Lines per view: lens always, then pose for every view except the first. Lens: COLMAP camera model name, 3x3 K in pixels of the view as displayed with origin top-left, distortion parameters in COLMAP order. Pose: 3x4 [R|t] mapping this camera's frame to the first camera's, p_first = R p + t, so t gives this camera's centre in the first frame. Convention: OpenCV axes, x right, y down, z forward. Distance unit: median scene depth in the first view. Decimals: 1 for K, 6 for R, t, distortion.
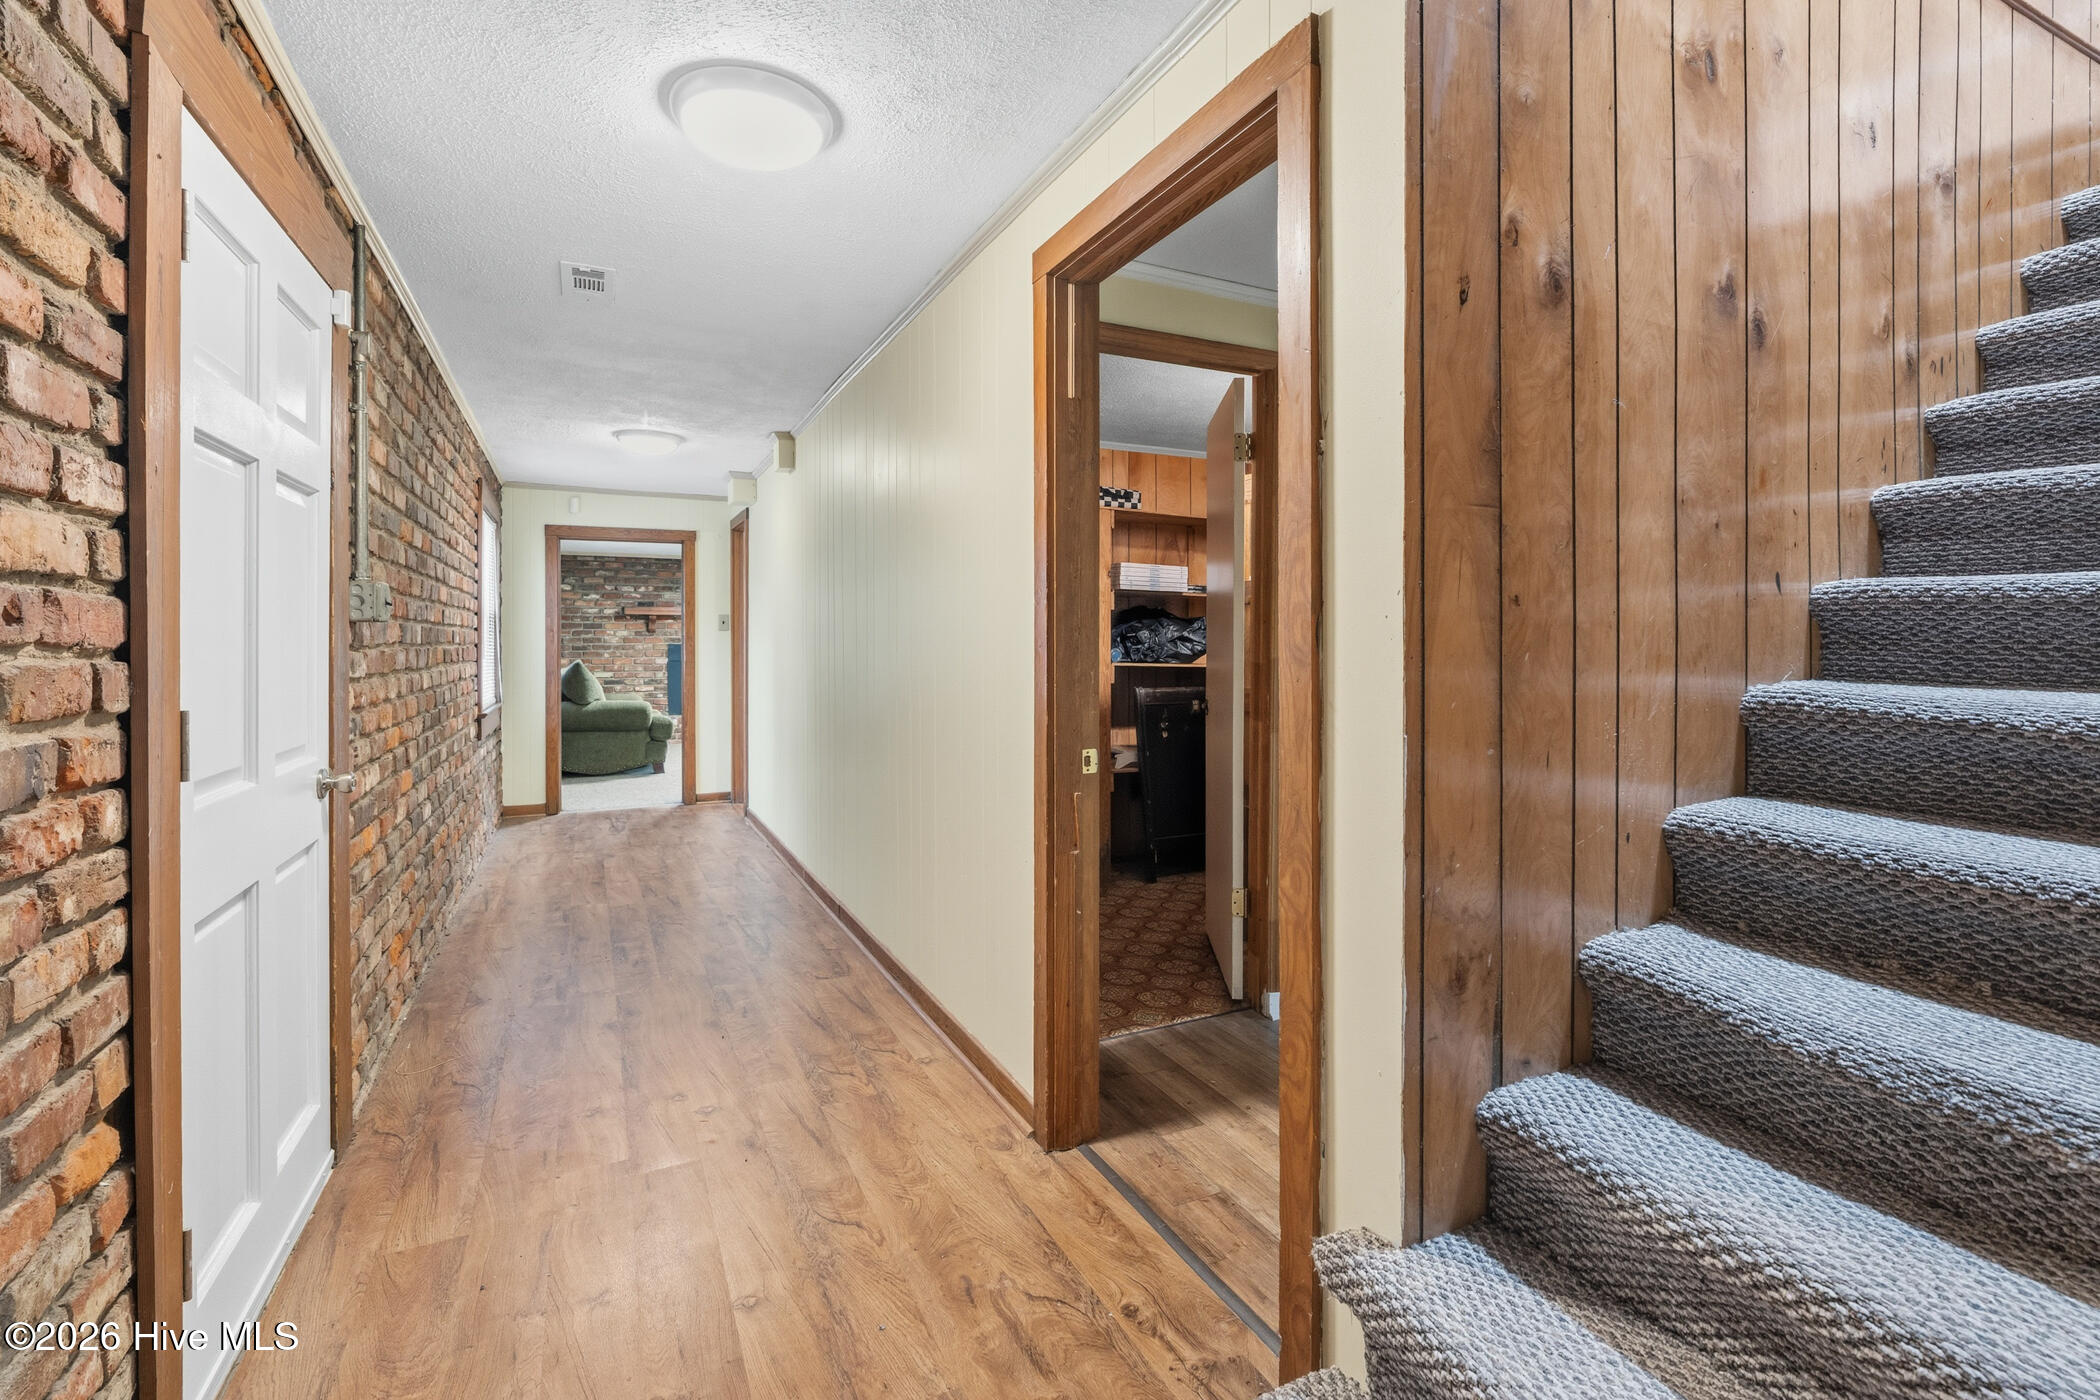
lens RADIAL K [[953.0, 0, 1061.3], [0, 953.0, 644.1], [0, 0, 1]] dist [-0.009110, 0.003580]
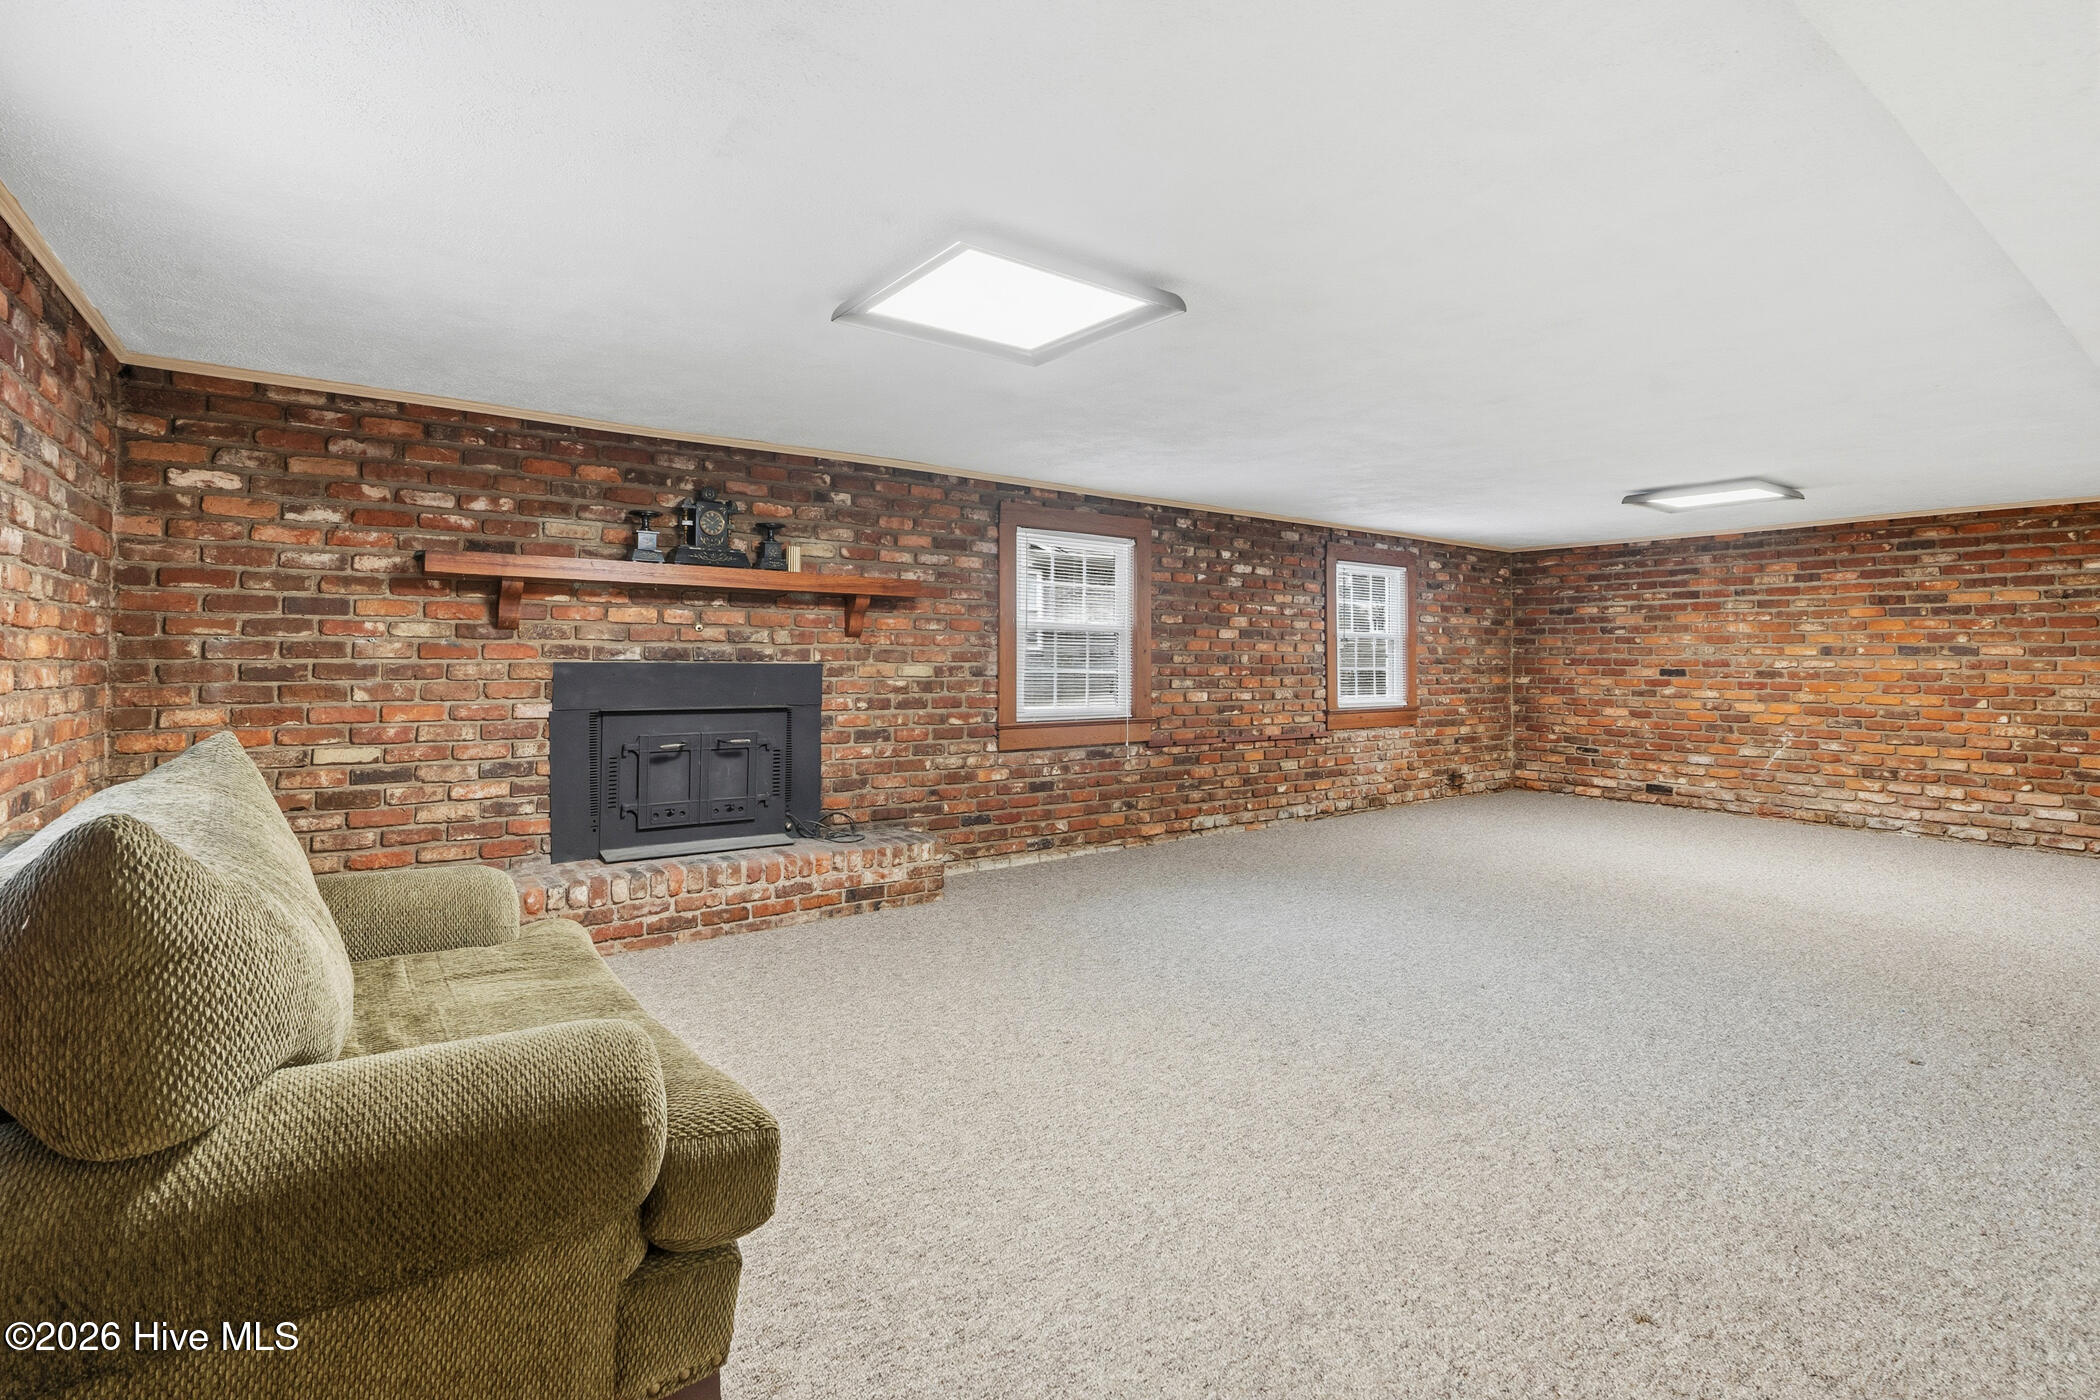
lens RADIAL K [[953.0, 0, 1058.4], [0, 953.0, 637.8], [0, 0, 1]] dist [-0.009110, 0.003580]
pose [[0.982556, 0.013081, 0.185505, -0.299905], [-0.008587, 0.999650, -0.025009, -0.002017], [-0.185767, 0.022980, 0.982325, 0.627603]]
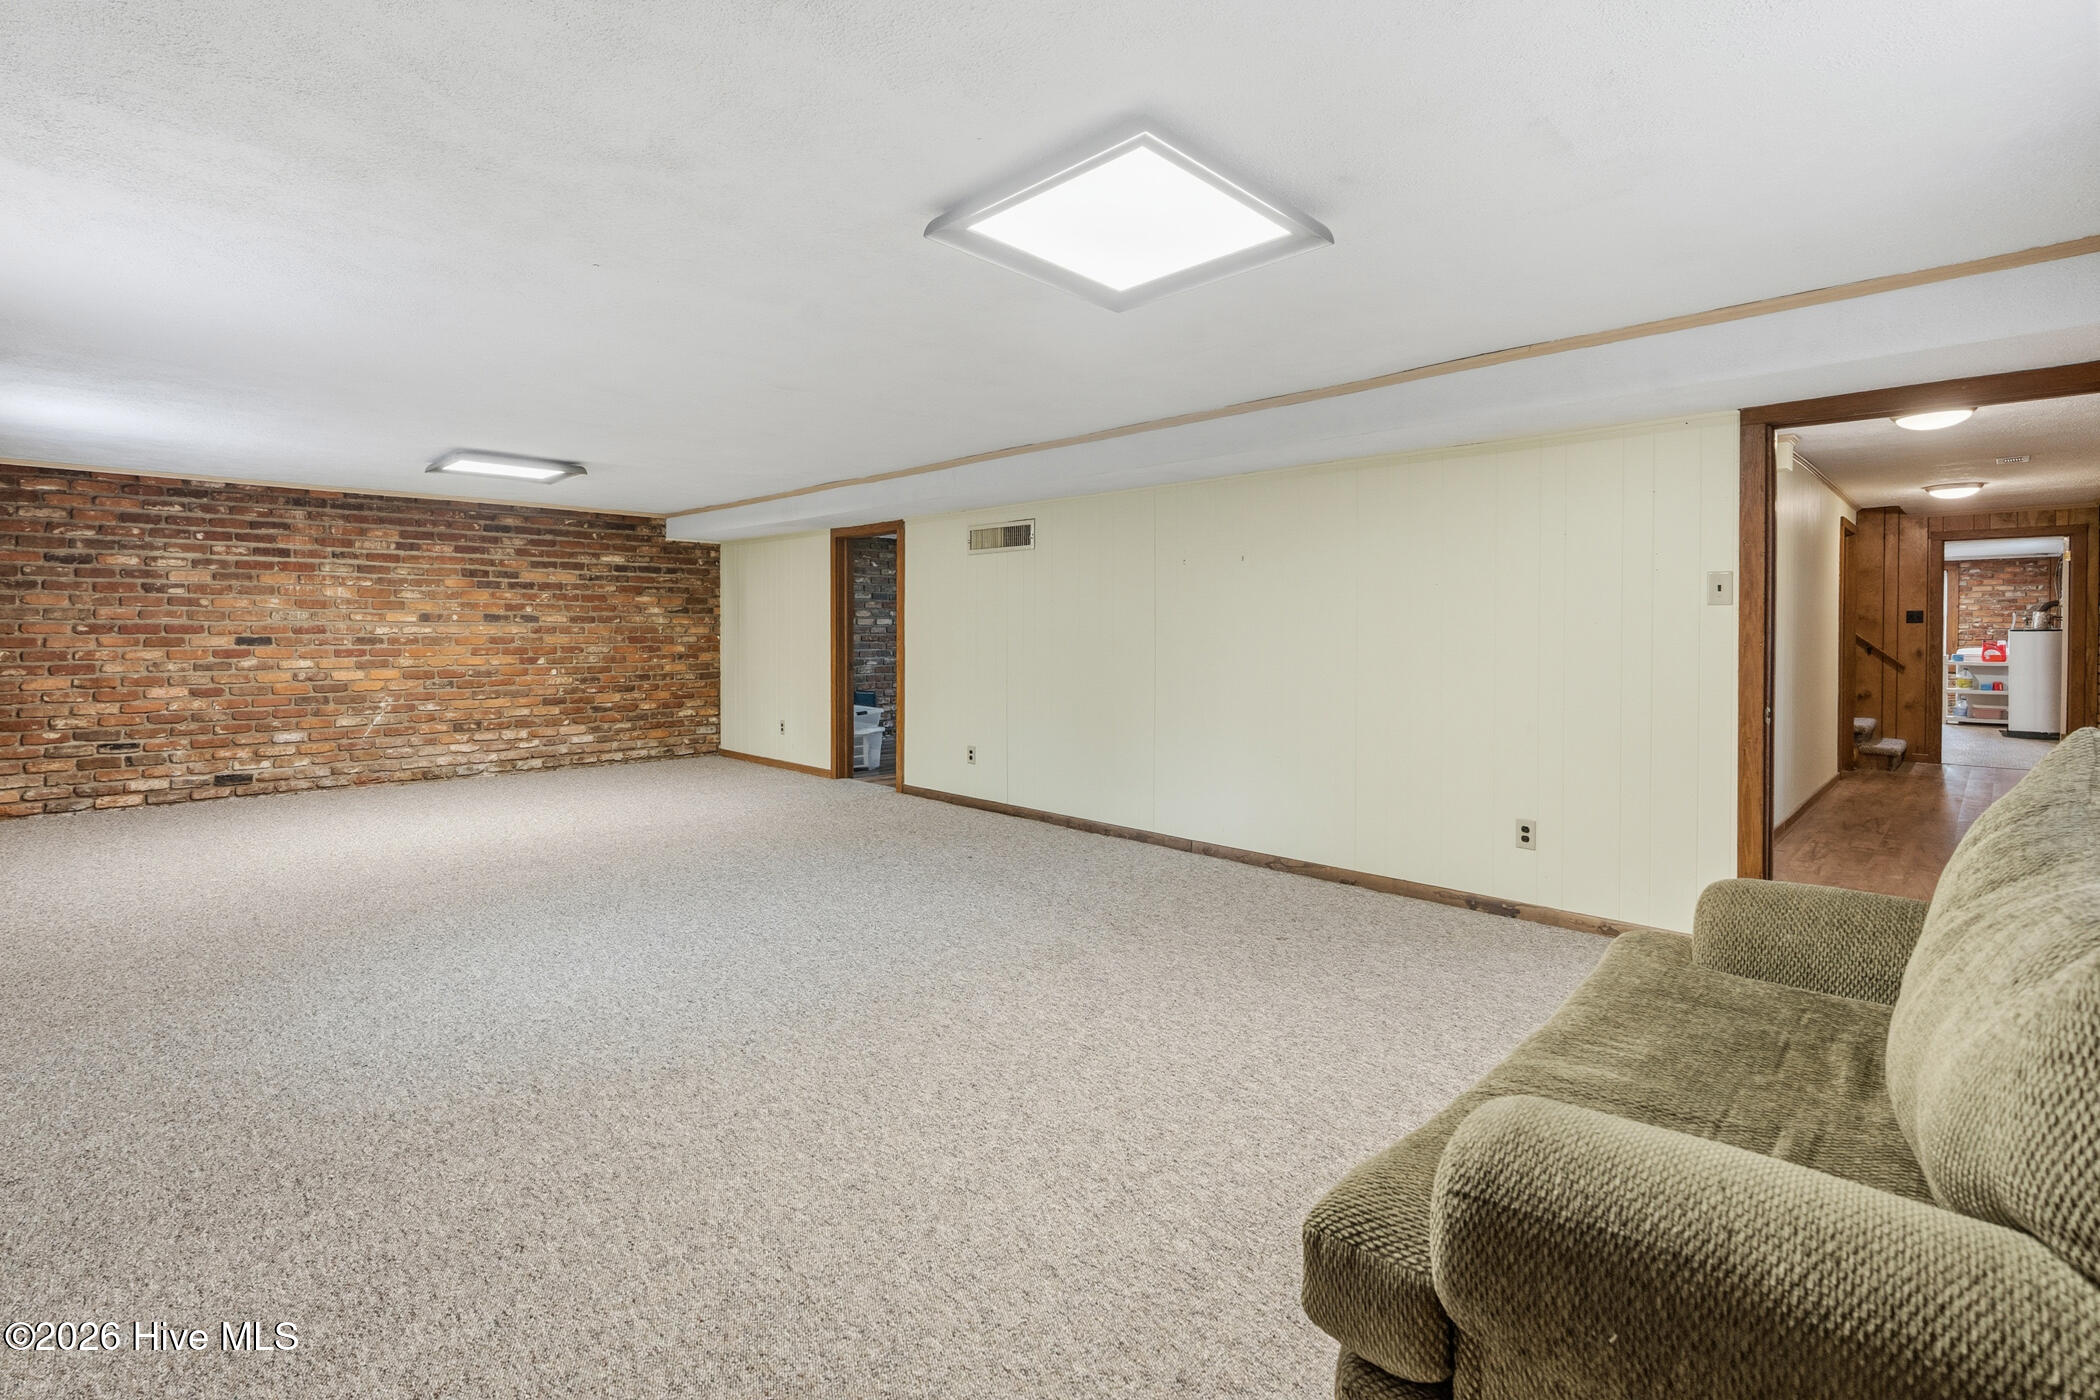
lens RADIAL K [[953.0, 0, 1073.7], [0, 953.0, 641.9], [0, 0, 1]] dist [-0.009110, 0.003580]
pose [[-0.325035, -0.009890, 0.945650, -0.431142], [0.002024, 0.999936, 0.011153, -0.002691], [-0.945700, 0.005540, -0.324994, 0.875567]]
